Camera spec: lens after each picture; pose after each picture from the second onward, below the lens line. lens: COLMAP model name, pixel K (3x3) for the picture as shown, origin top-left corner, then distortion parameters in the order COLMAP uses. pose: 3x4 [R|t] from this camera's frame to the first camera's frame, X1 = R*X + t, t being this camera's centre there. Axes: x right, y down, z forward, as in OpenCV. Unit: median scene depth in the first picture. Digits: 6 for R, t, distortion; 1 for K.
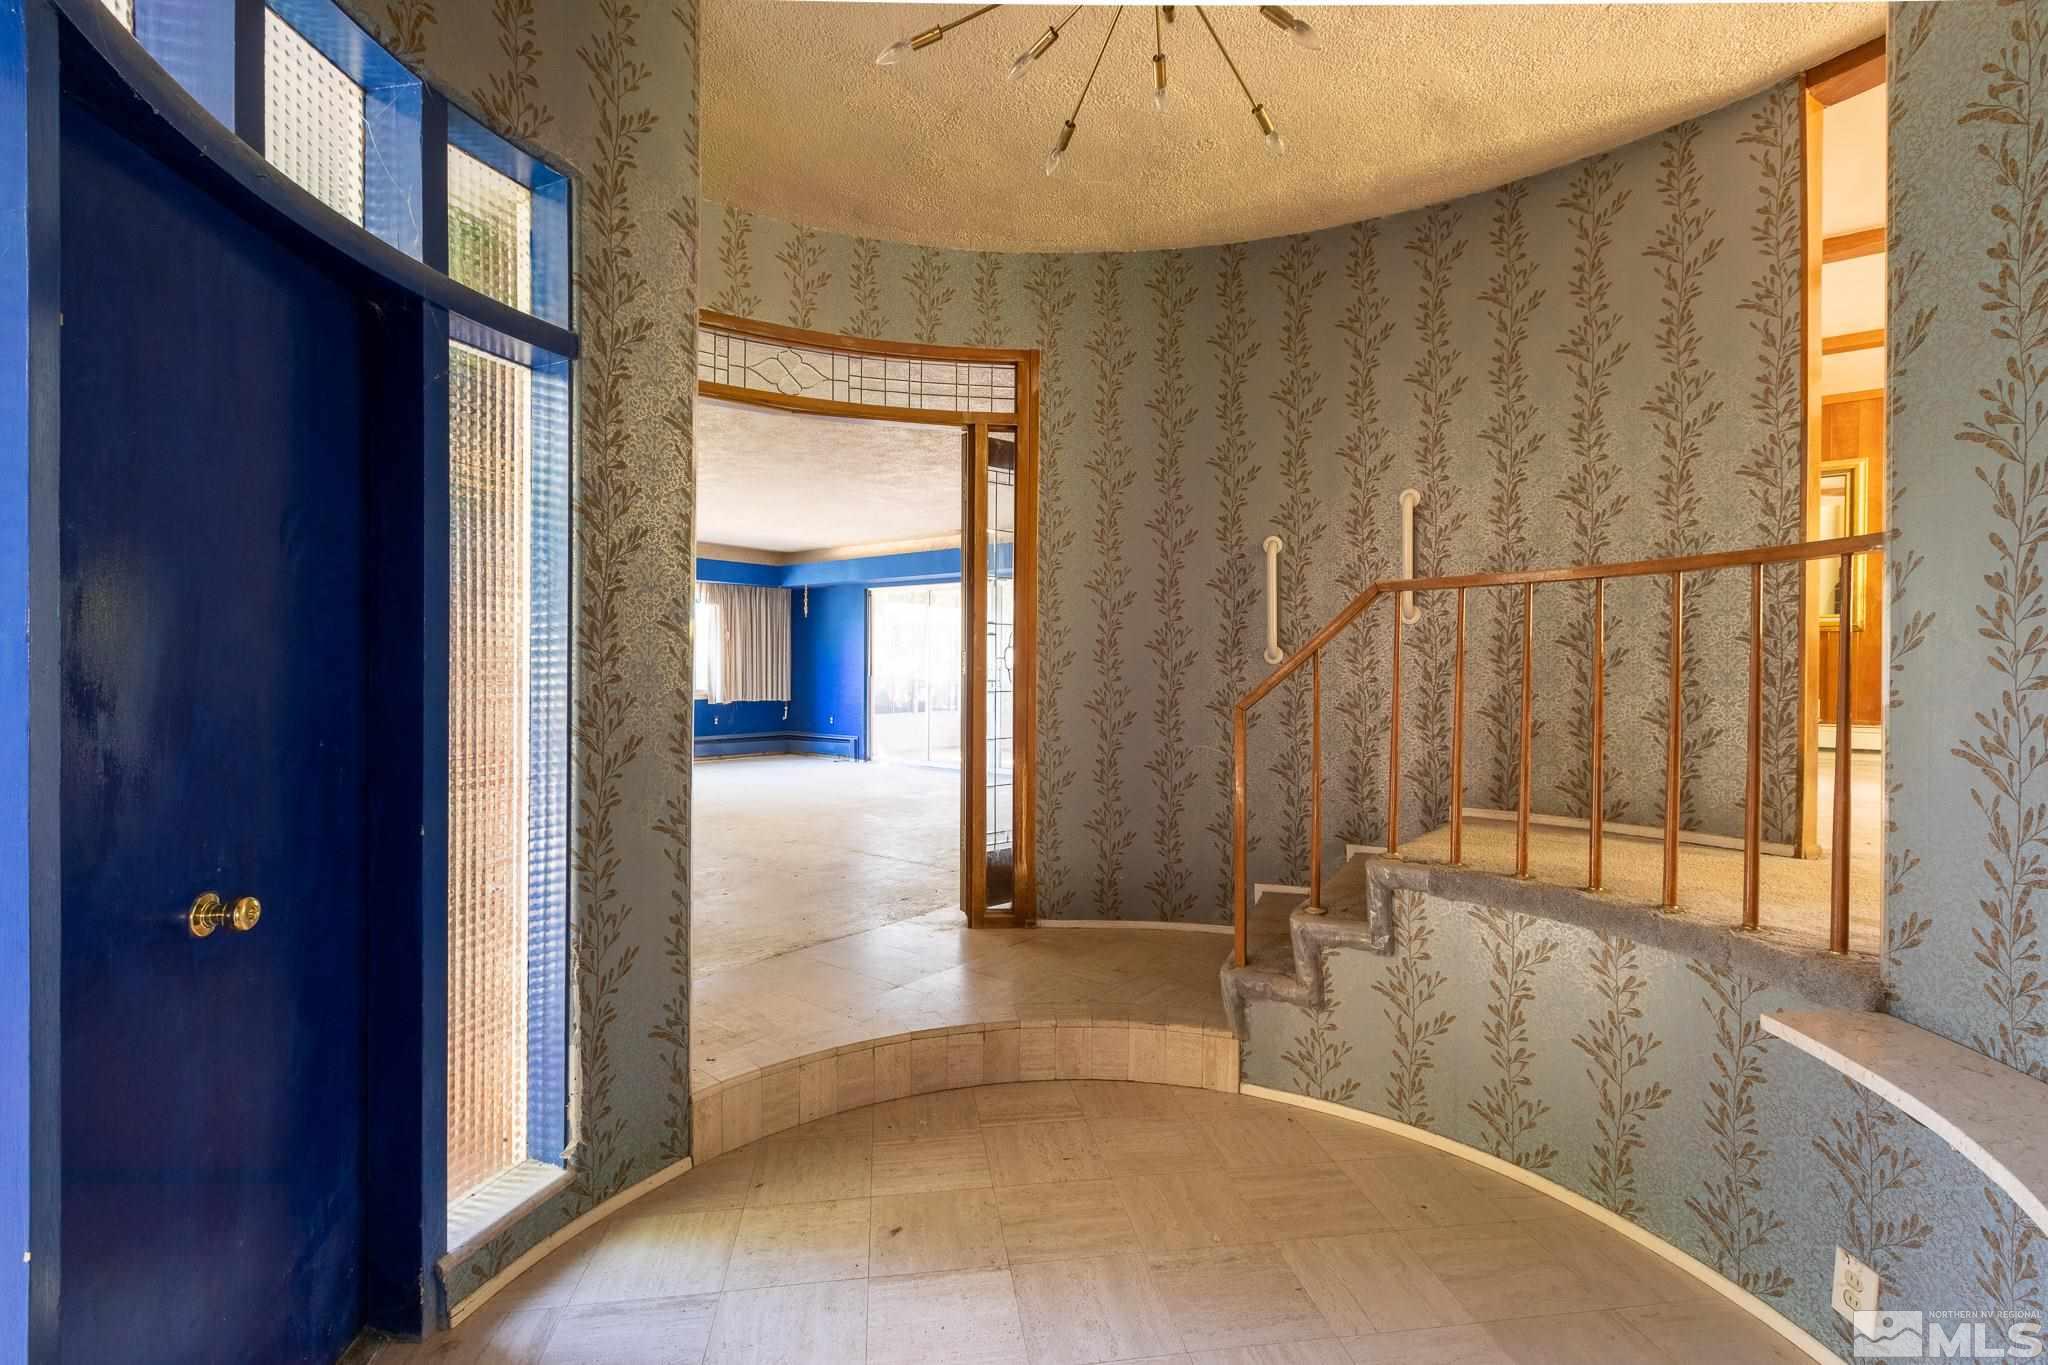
lens RADIAL K [[917.9, 0, 1025.1], [0, 917.9, 668.7], [0, 0, 1]] dist [-0.003535, 0.000075]
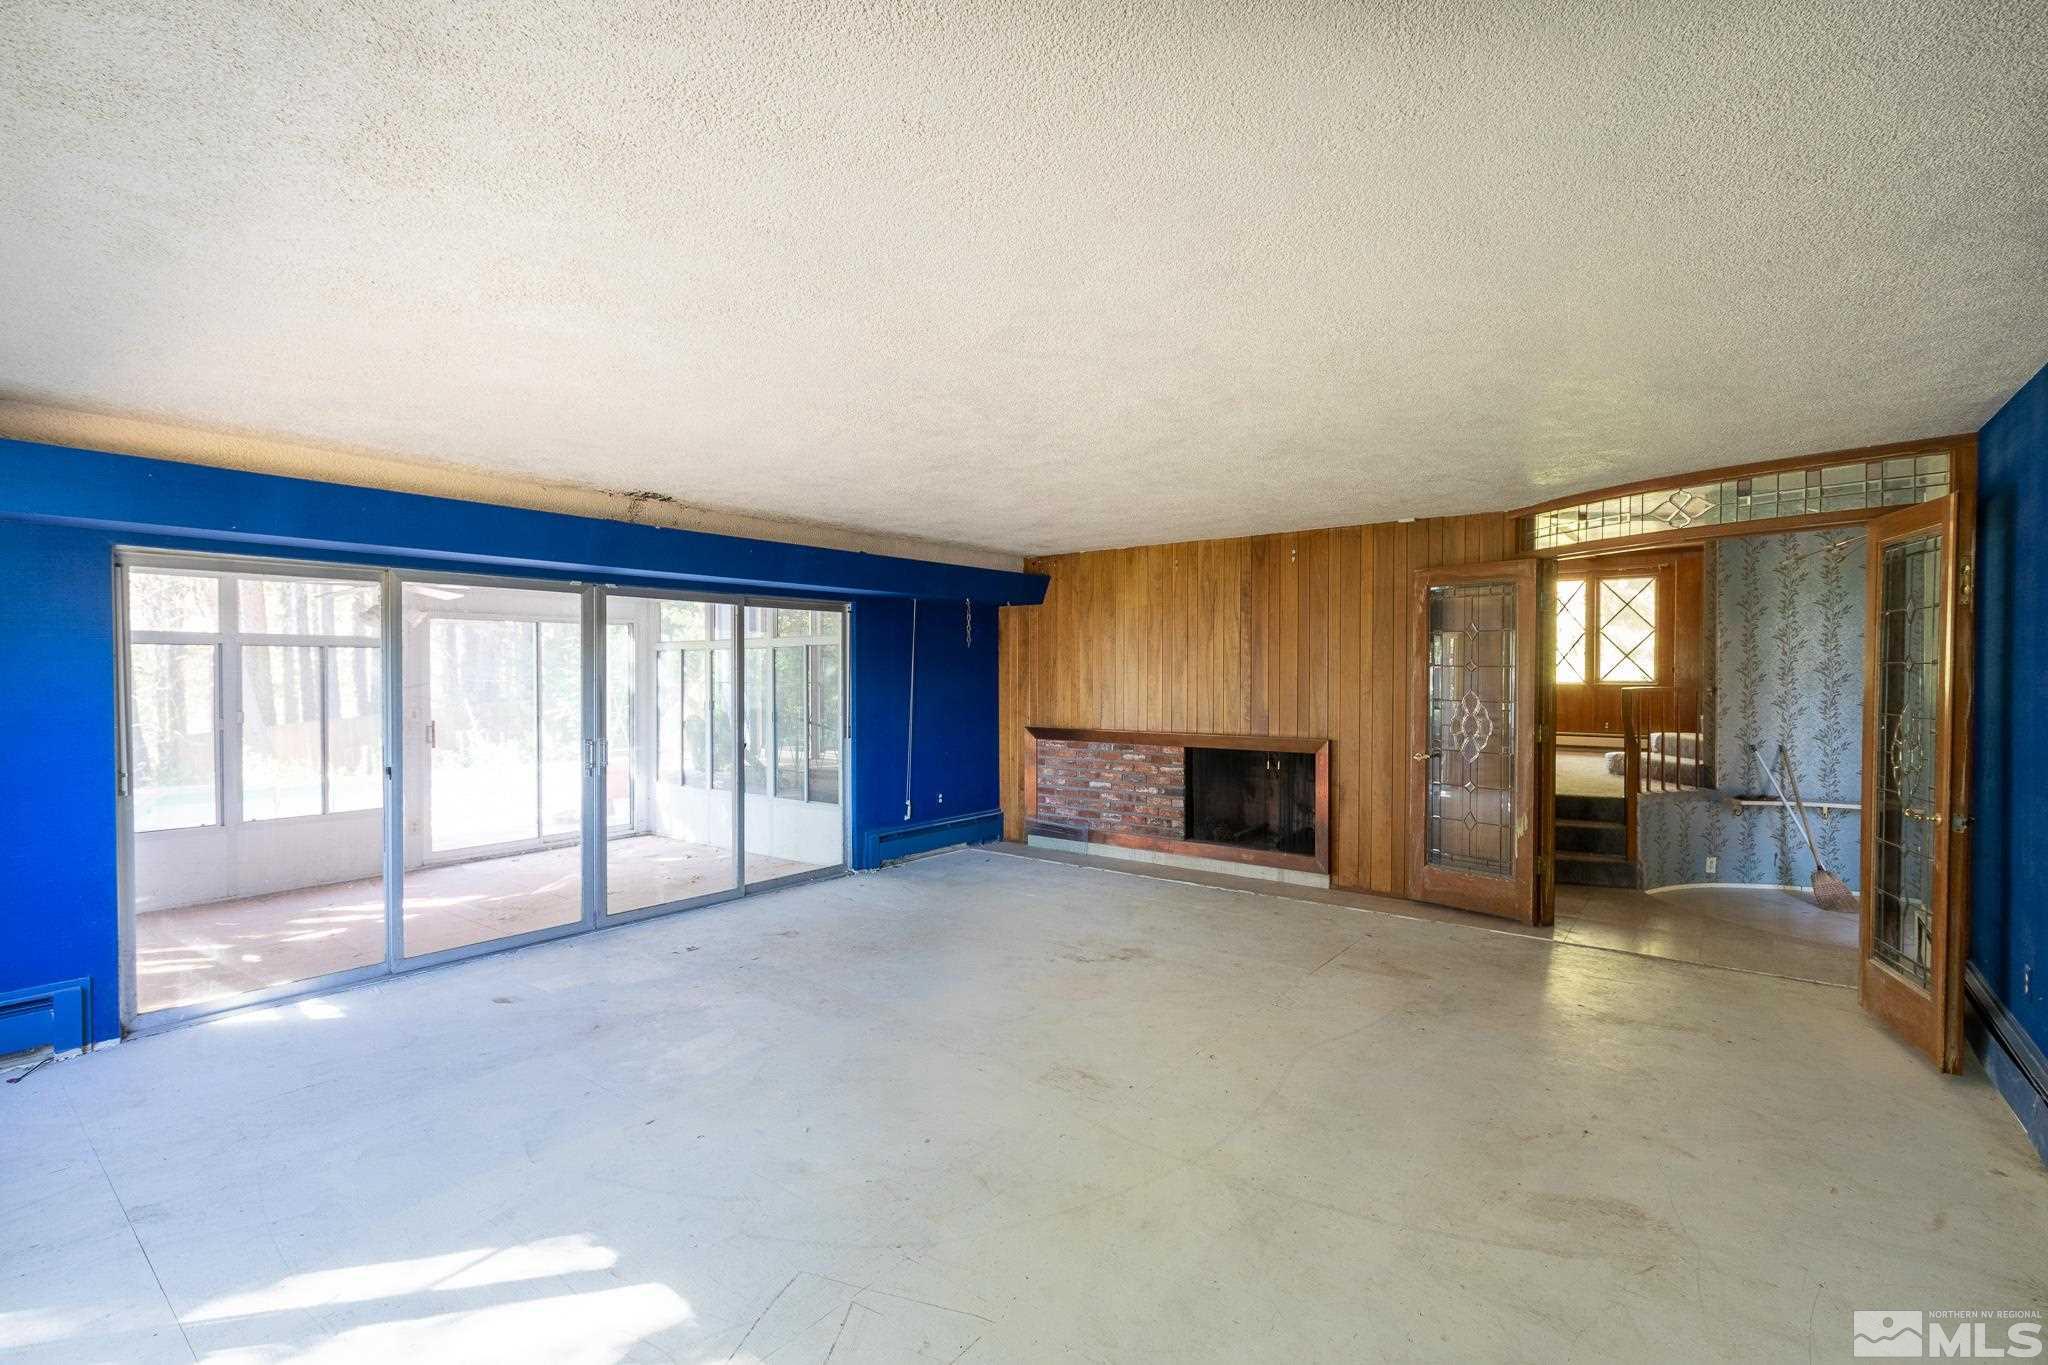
lens RADIAL K [[917.9, 0, 1014.6], [0, 917.9, 680.2], [0, 0, 1]] dist [-0.003535, 0.000075]
pose [[0.001792, -0.017391, 0.999847, -0.517121], [0.002314, 0.999846, 0.017387, -0.041639], [-0.999996, 0.002282, 0.001832, 0.649353]]
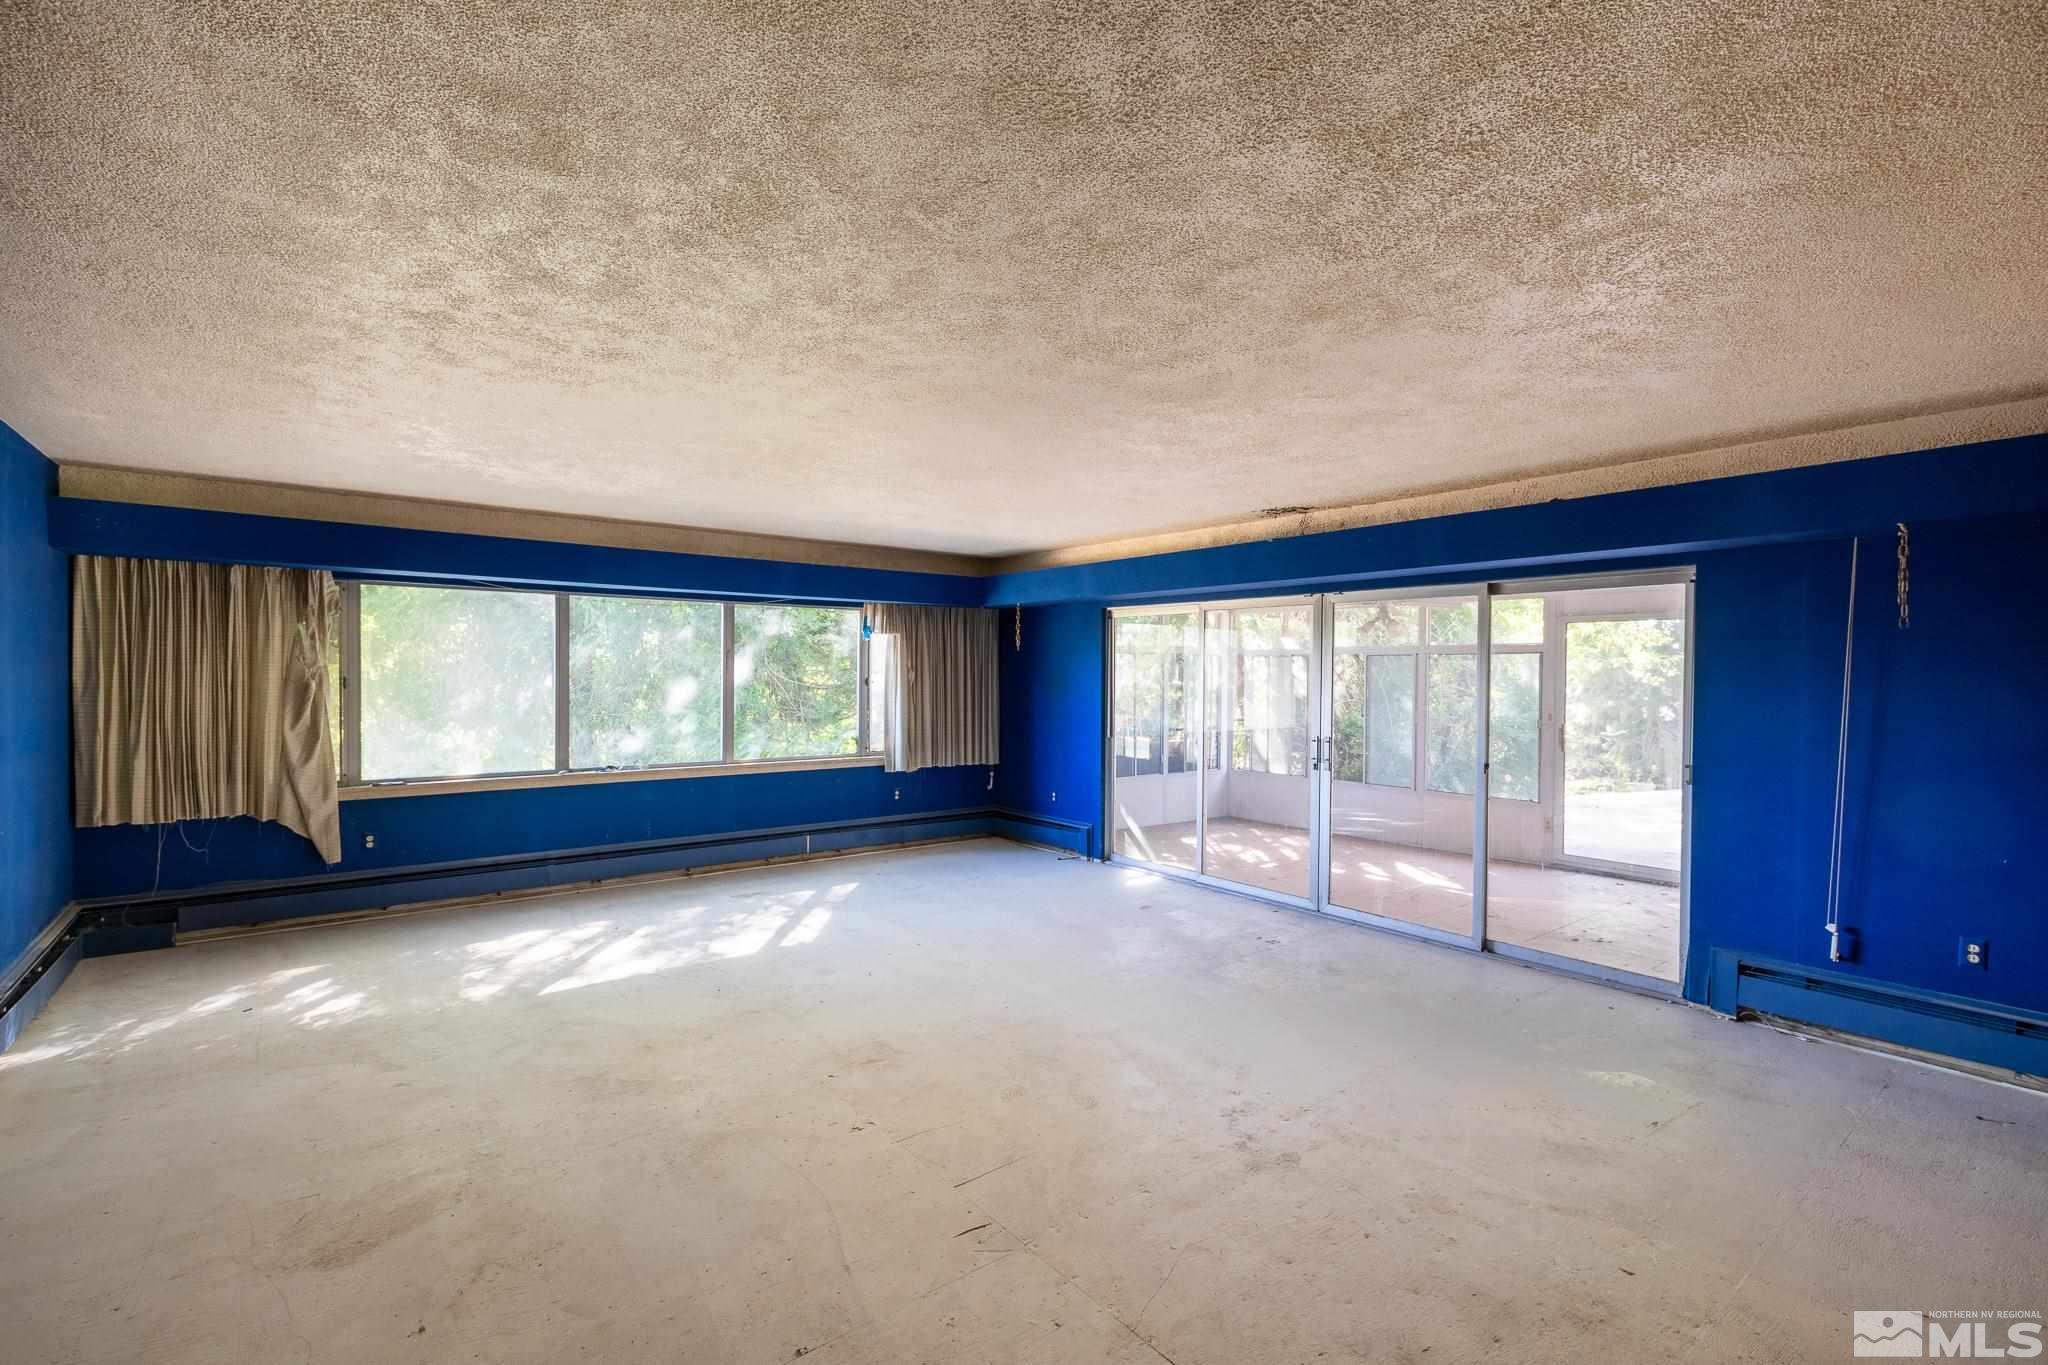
lens RADIAL K [[917.9, 0, 1019.9], [0, 917.9, 682.2], [0, 0, 1]] dist [-0.003535, 0.000075]
pose [[0.972196, 0.002505, -0.234154, -0.073788], [-0.000393, 0.999959, 0.009065, -0.038009], [0.234167, -0.008721, 0.972157, 0.319947]]
